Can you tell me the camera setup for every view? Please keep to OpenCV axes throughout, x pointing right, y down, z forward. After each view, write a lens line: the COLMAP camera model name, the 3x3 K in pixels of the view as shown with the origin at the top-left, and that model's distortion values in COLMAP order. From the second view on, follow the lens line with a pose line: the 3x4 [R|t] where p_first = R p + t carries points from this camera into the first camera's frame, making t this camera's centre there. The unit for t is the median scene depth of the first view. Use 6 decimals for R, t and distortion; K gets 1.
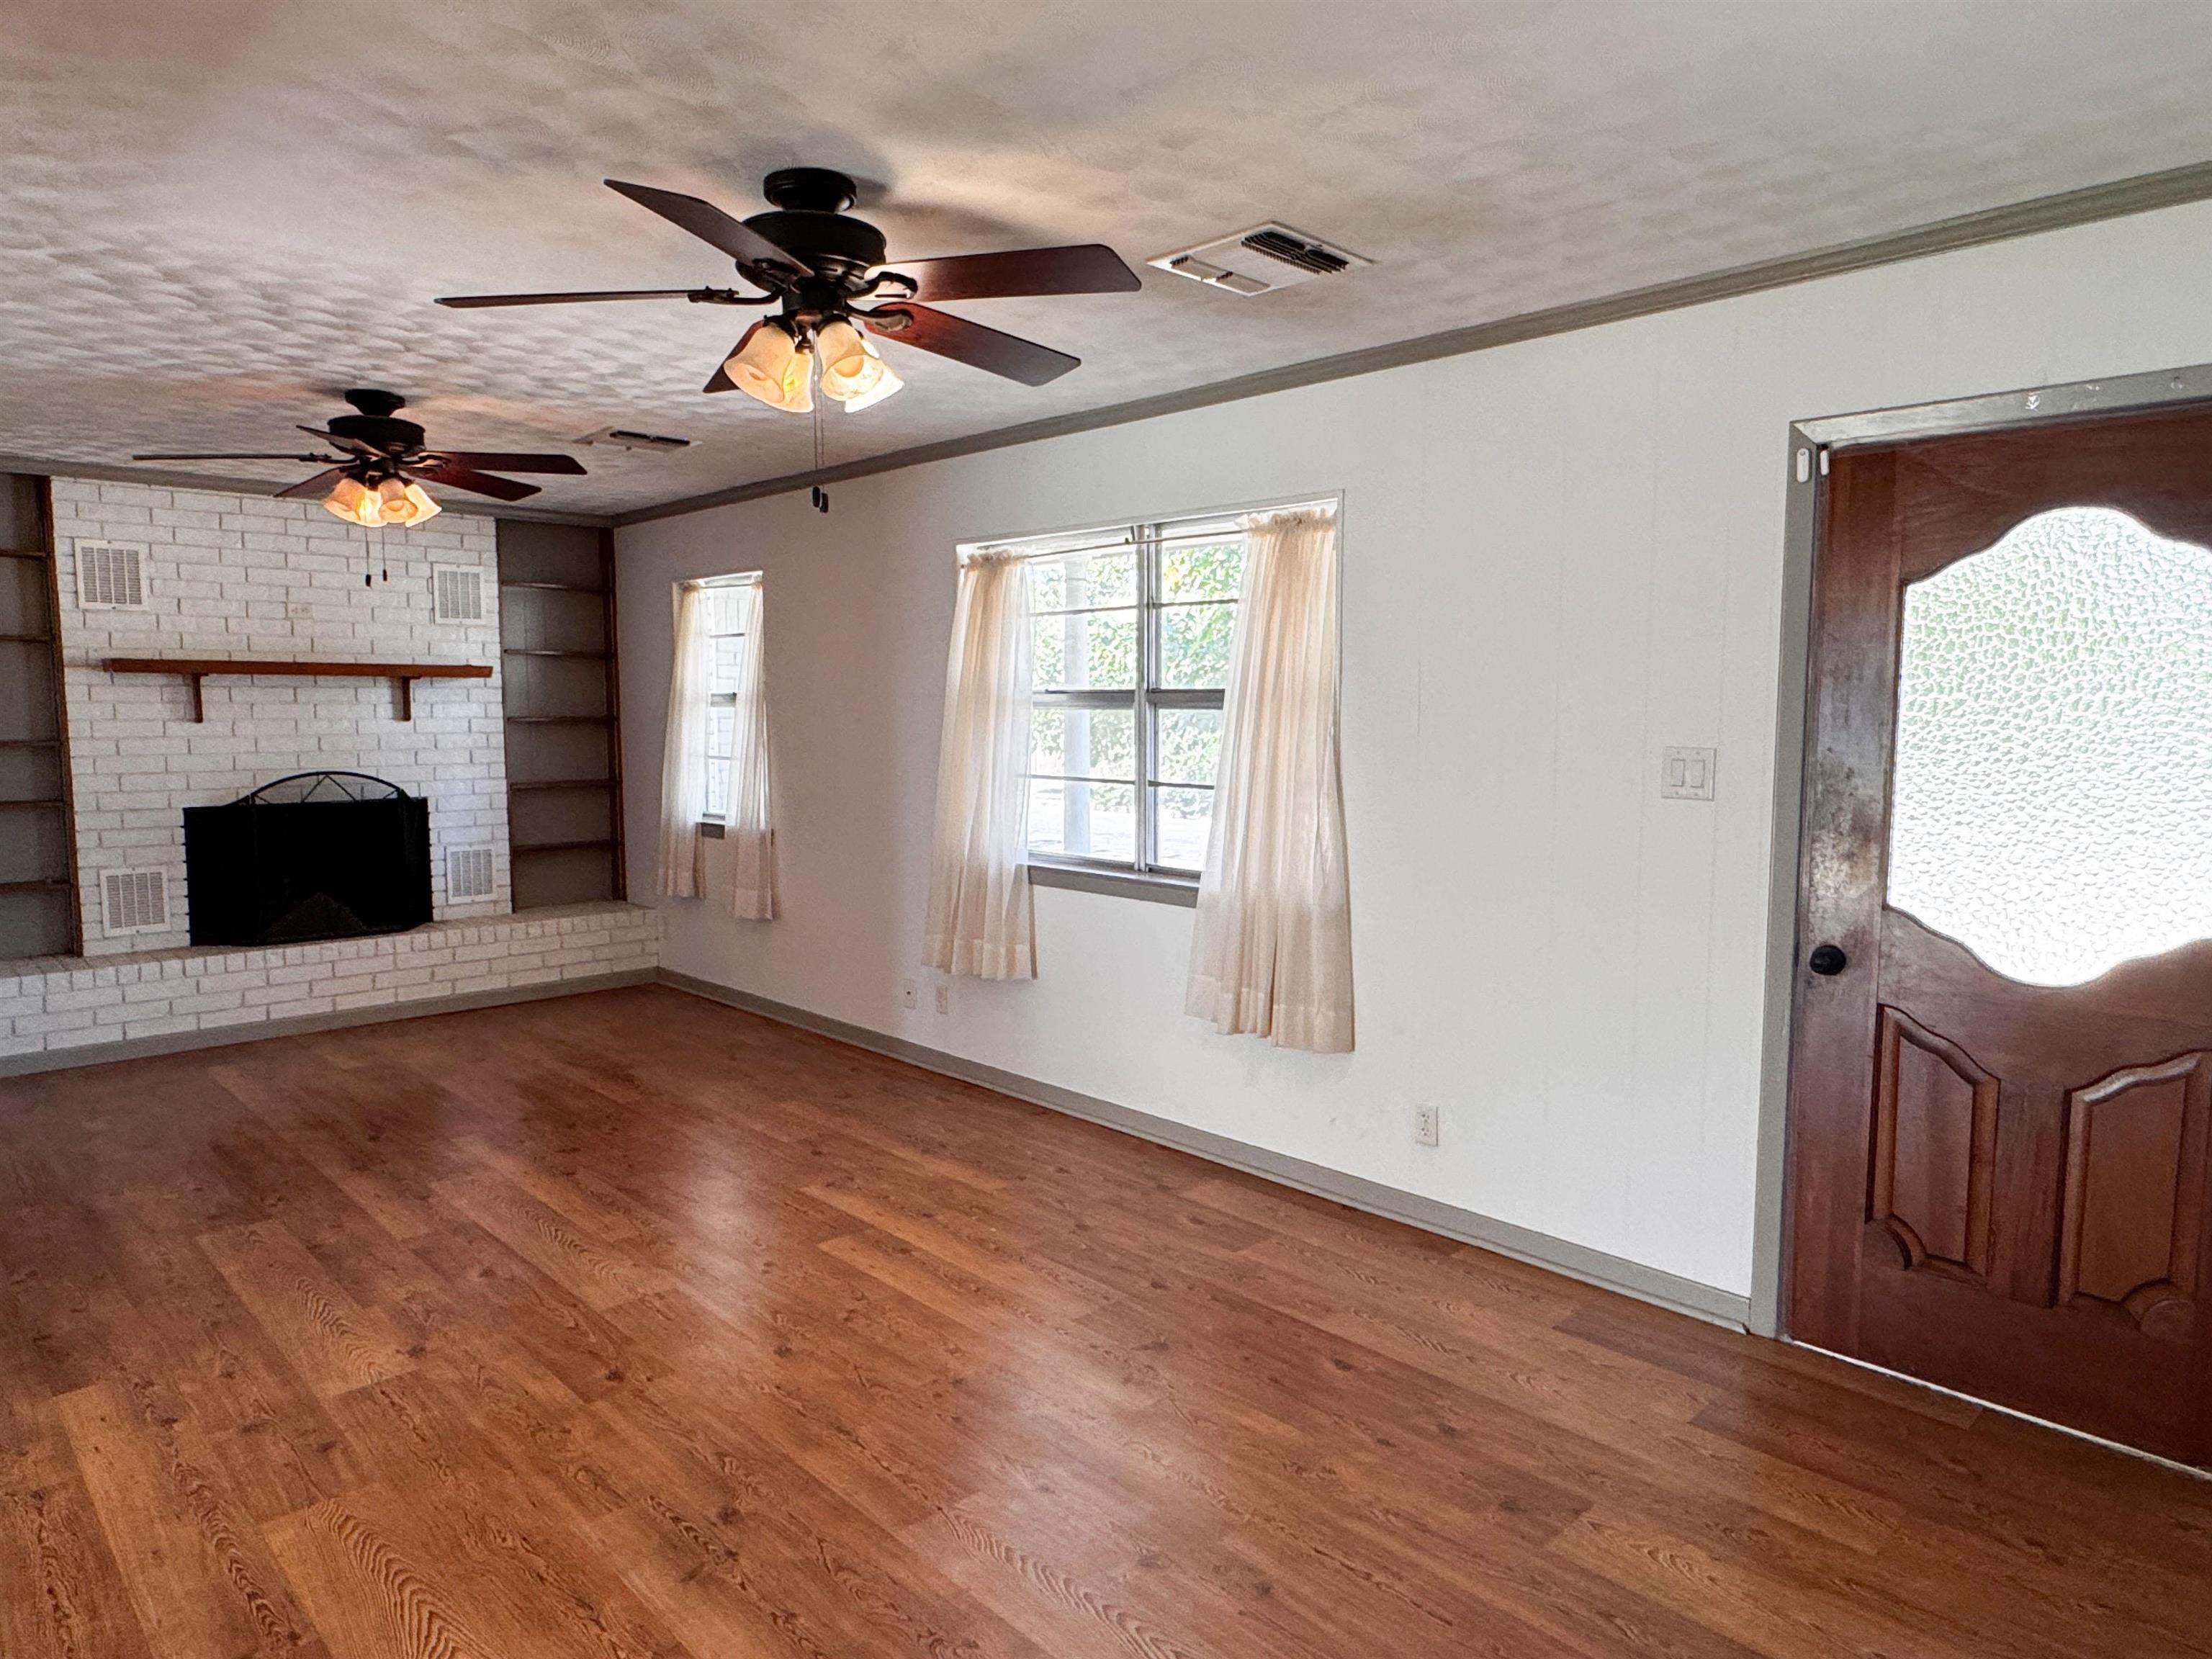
lens RADIAL K [[1340.6, 0, 1112.9], [0, 1340.6, 830.8], [0, 0, 1]] dist [0.001064, -0.003372]
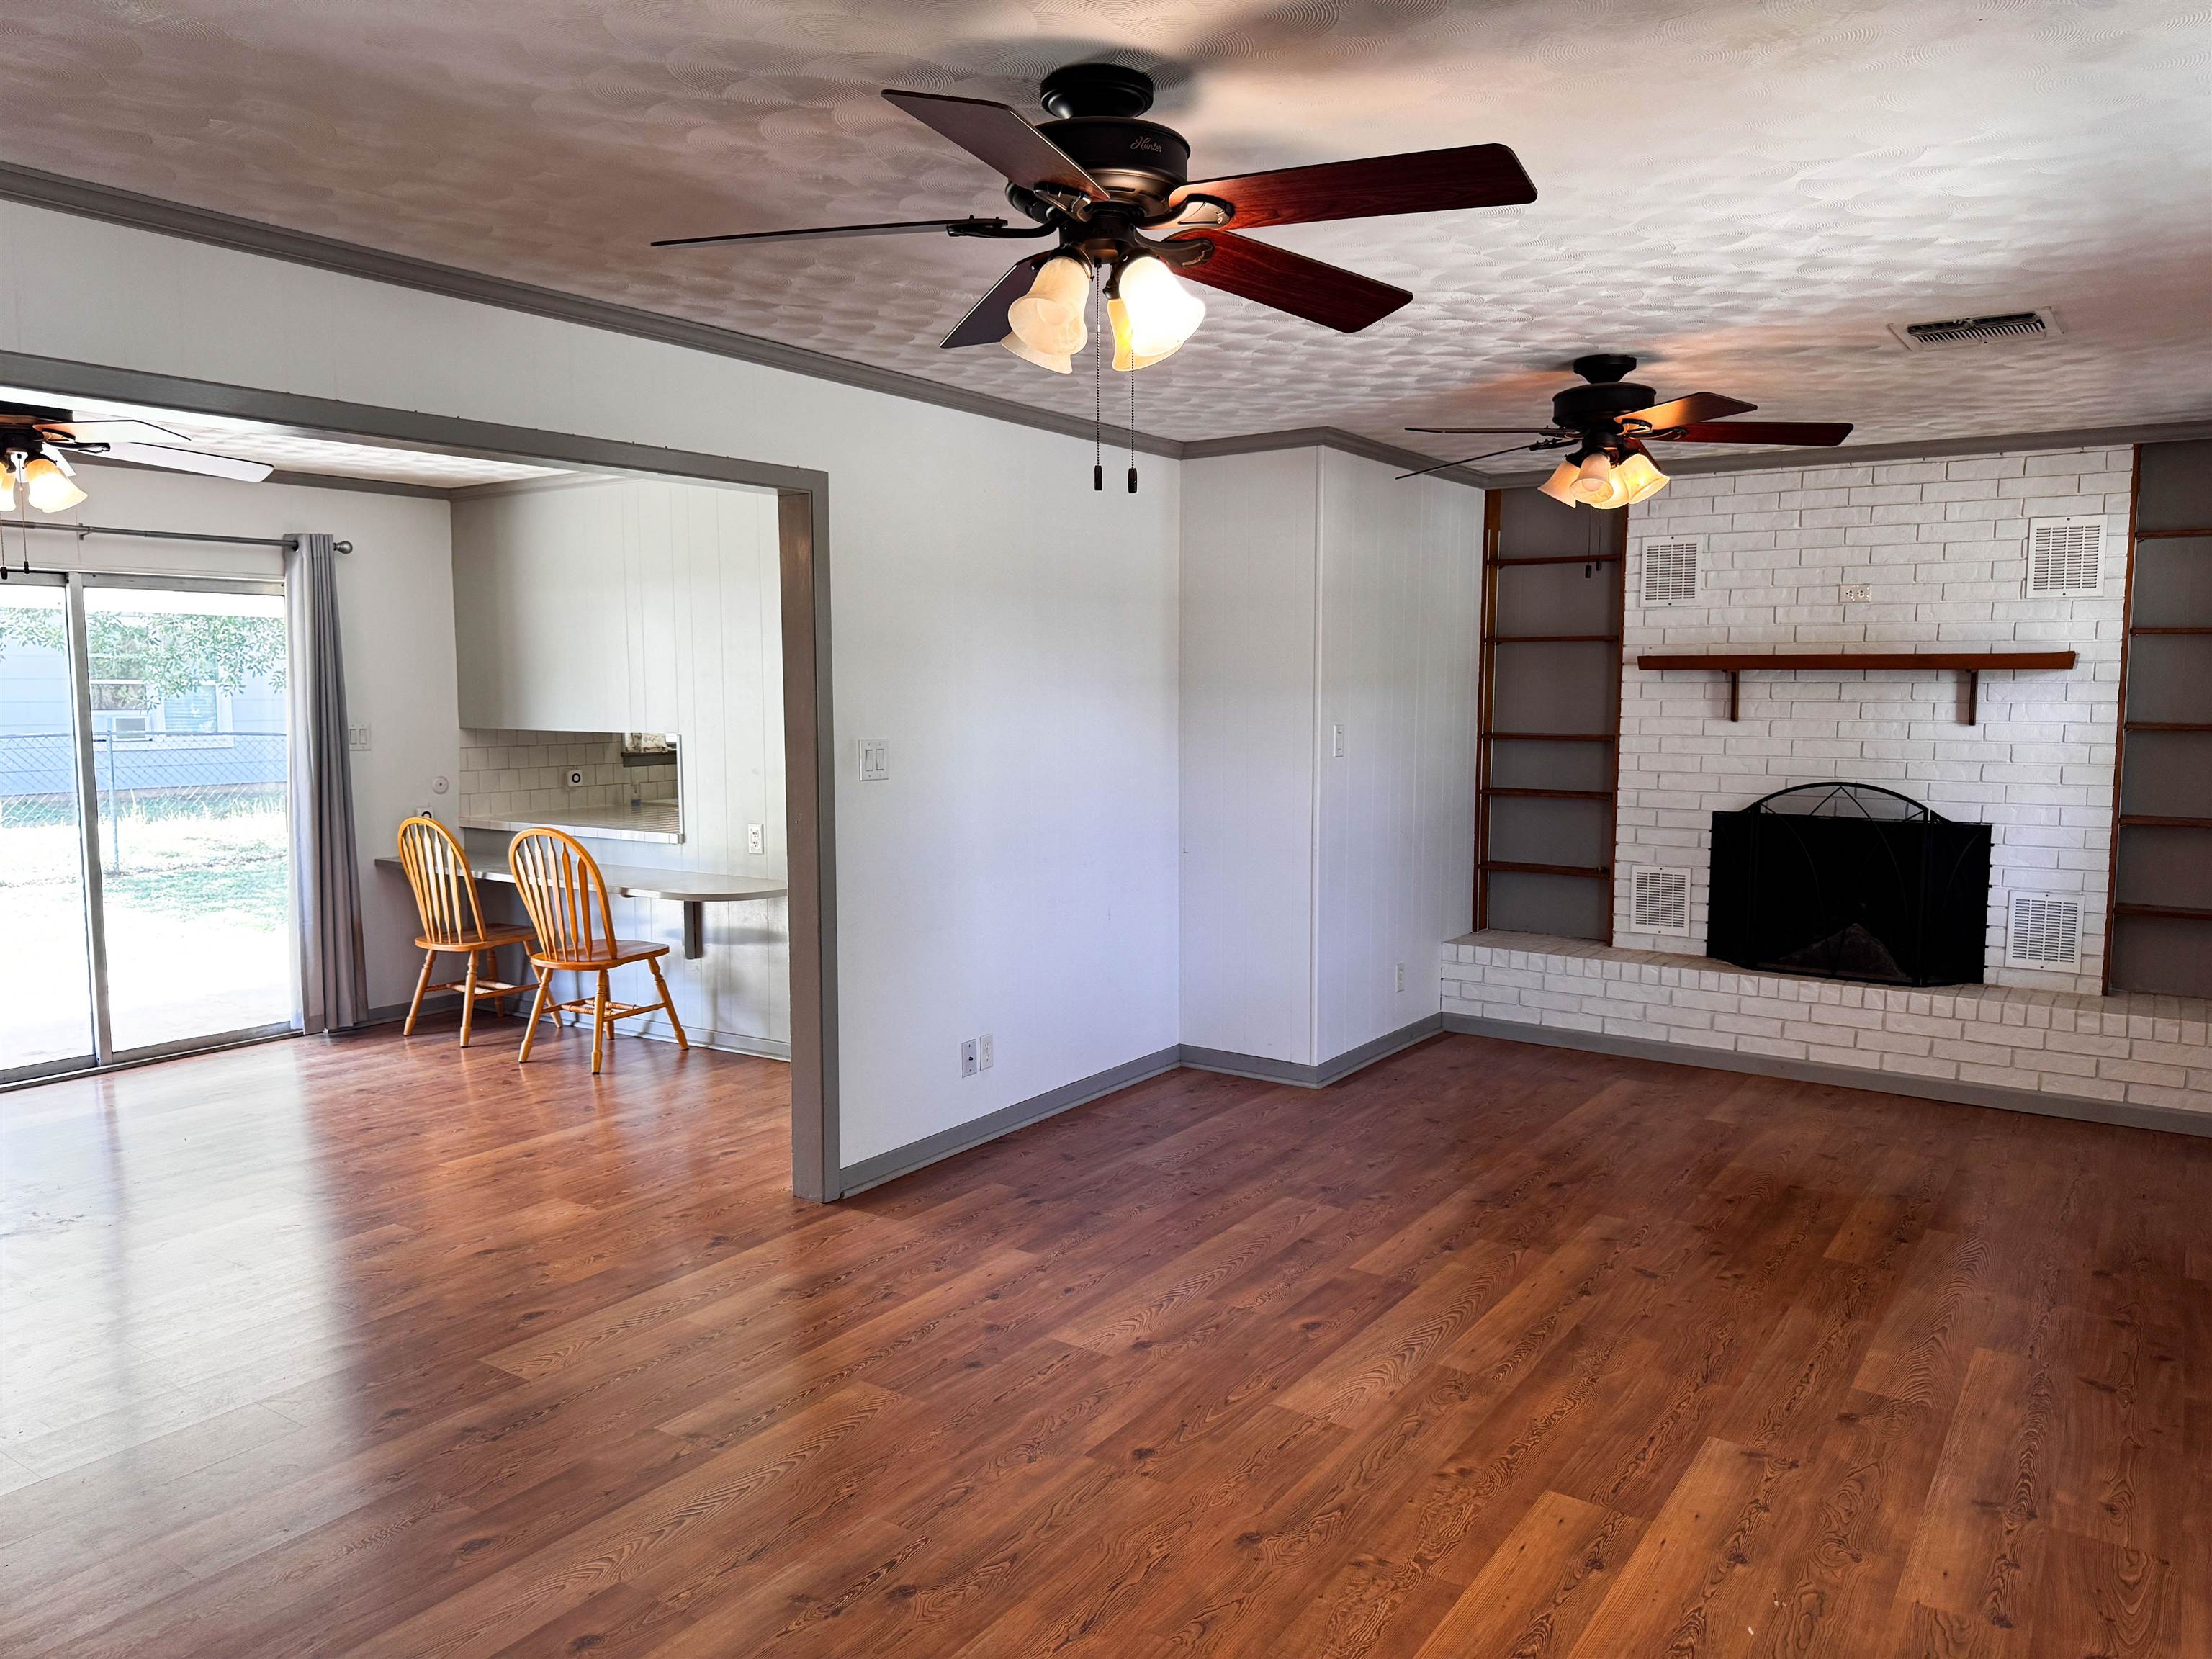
lens RADIAL K [[1570.6, 0, 1119.8], [0, 1570.6, 839.9], [0, 0, 1]] dist [0.042998, -0.049785]
pose [[0.201611, 0.098411, -0.974509, 0.376261], [-0.095602, 0.992166, 0.080416, -0.055724], [0.974789, 0.076953, 0.209440, 0.428363]]
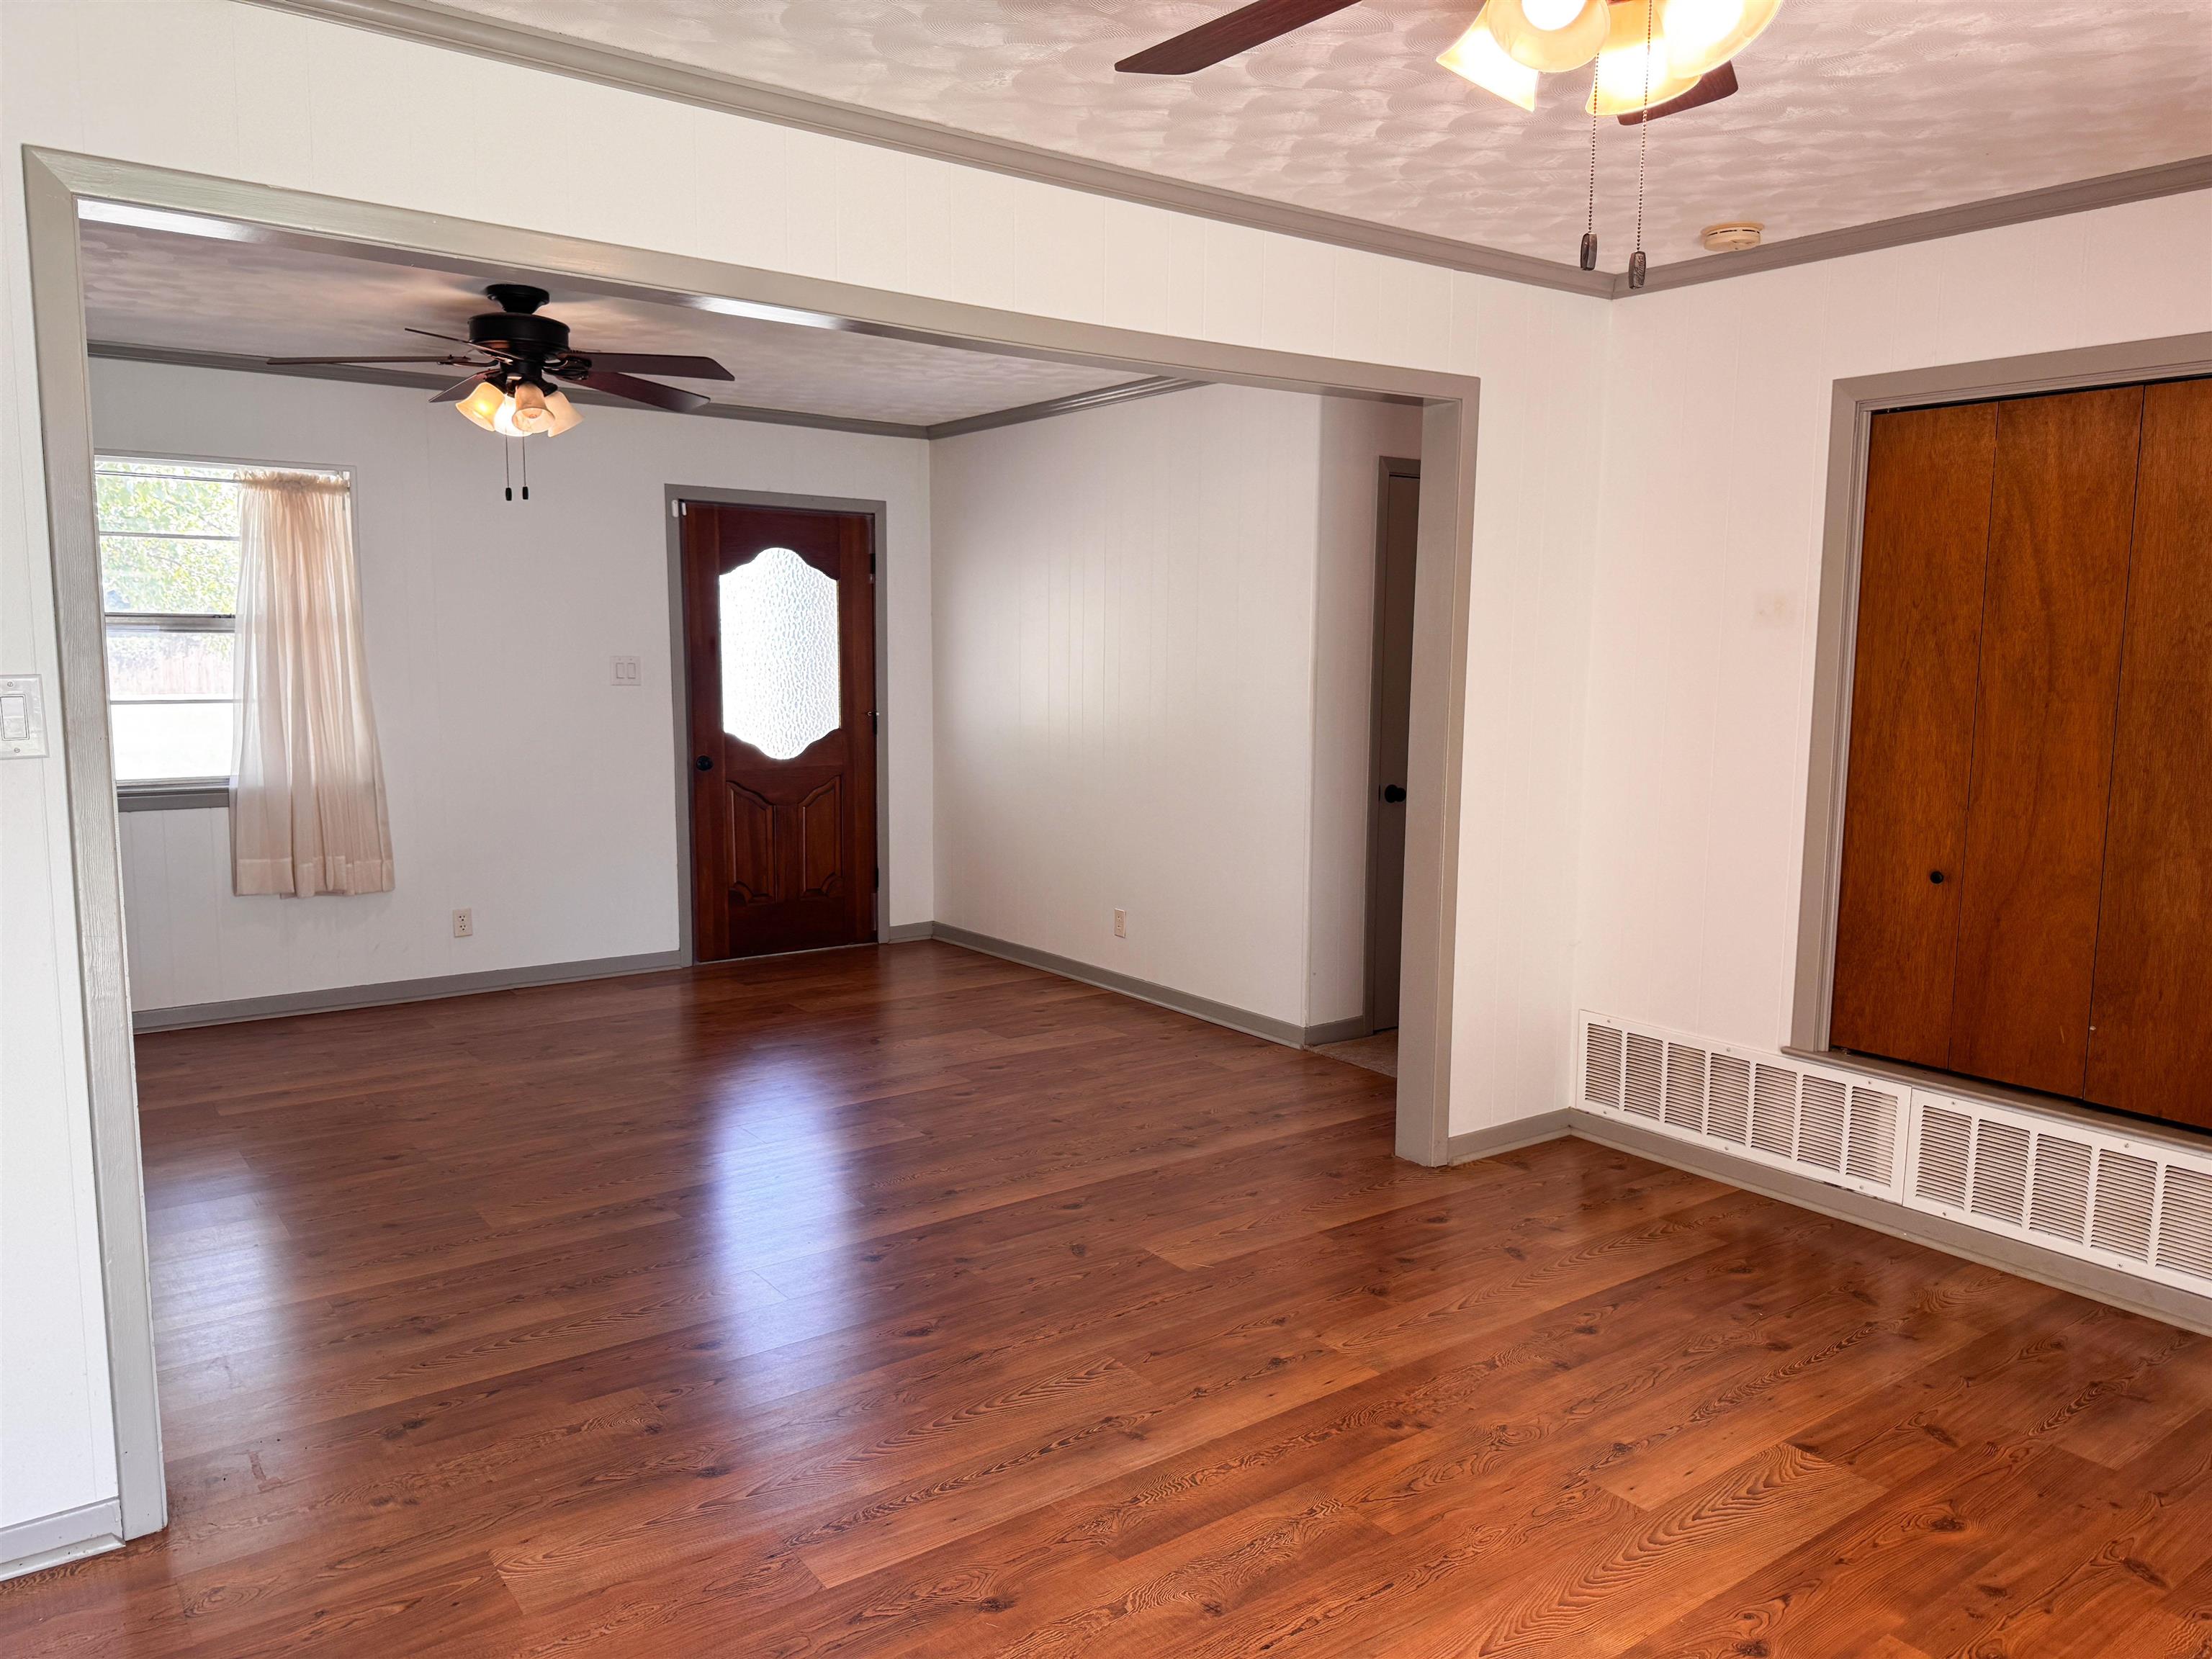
lens RADIAL K [[1570.6, 0, 1094.8], [0, 1570.6, 808.1], [0, 0, 1]] dist [0.042998, -0.049785]
pose [[0.140933, -0.106674, 0.984255, -1.018547], [0.082969, 0.991953, 0.095628, -0.007075], [-0.986536, 0.068186, 0.148650, 0.054837]]
